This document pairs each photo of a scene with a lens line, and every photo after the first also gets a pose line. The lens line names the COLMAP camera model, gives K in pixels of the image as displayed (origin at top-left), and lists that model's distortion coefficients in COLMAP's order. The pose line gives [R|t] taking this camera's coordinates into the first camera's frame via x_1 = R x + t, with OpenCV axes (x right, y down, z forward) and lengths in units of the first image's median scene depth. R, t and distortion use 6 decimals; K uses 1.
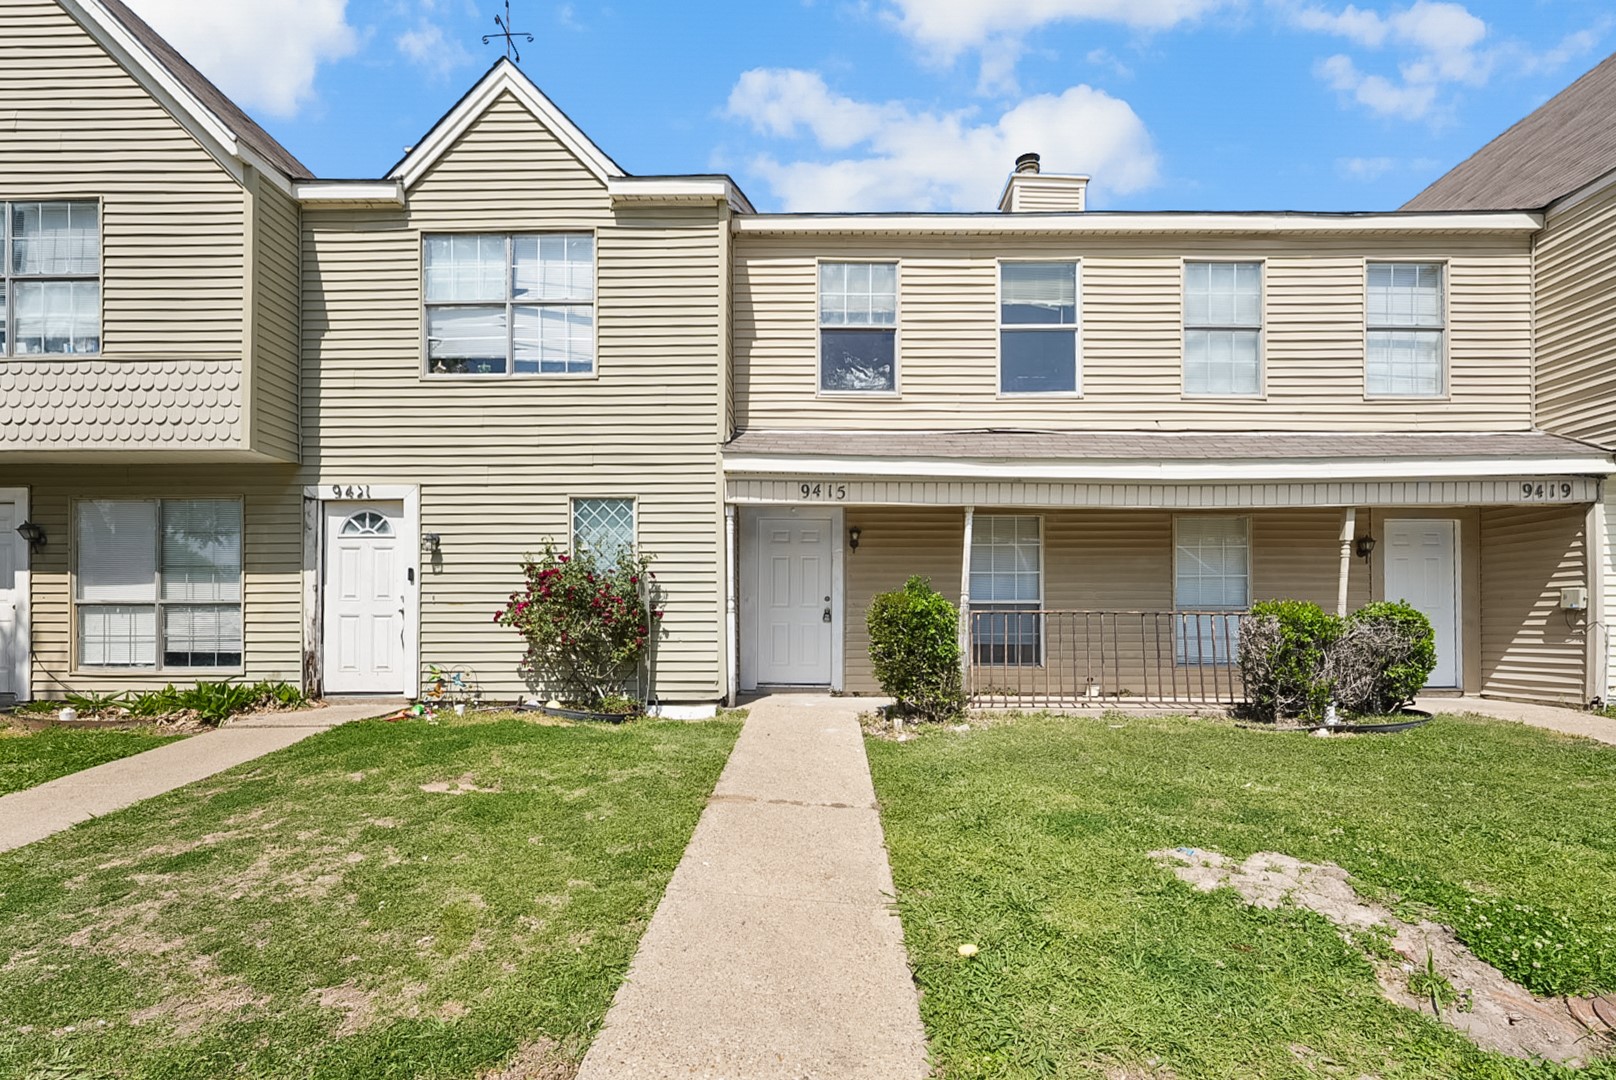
lens RADIAL K [[655.1, 0, 808.0], [0, 655.1, 614.1], [0, 0, 1]] dist [-0.001978, -0.000039]
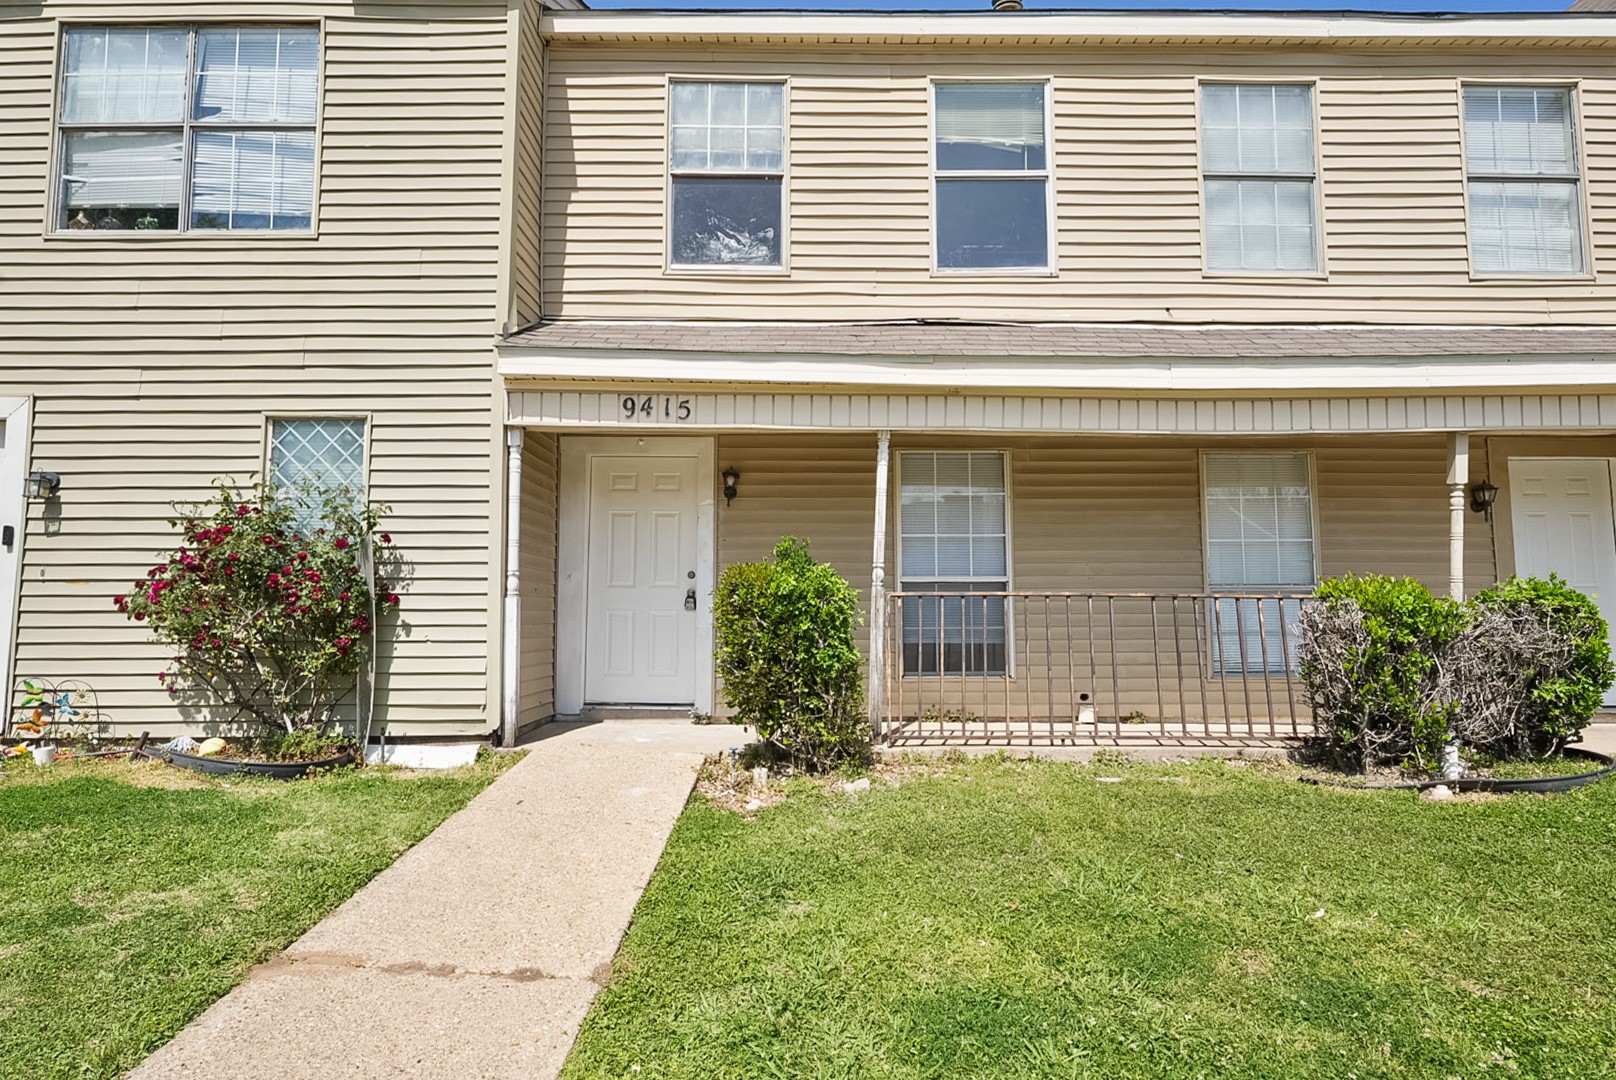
lens RADIAL K [[802.8, 0, 808.0], [0, 802.8, 540.0], [0, 0, 1]] dist [-0.001110, 0.000062]
pose [[0.999814, 0.000543, 0.019277, 0.153384], [0.000834, 0.997452, -0.071342, -0.000476], [-0.019267, 0.071345, 0.997266, 0.209942]]
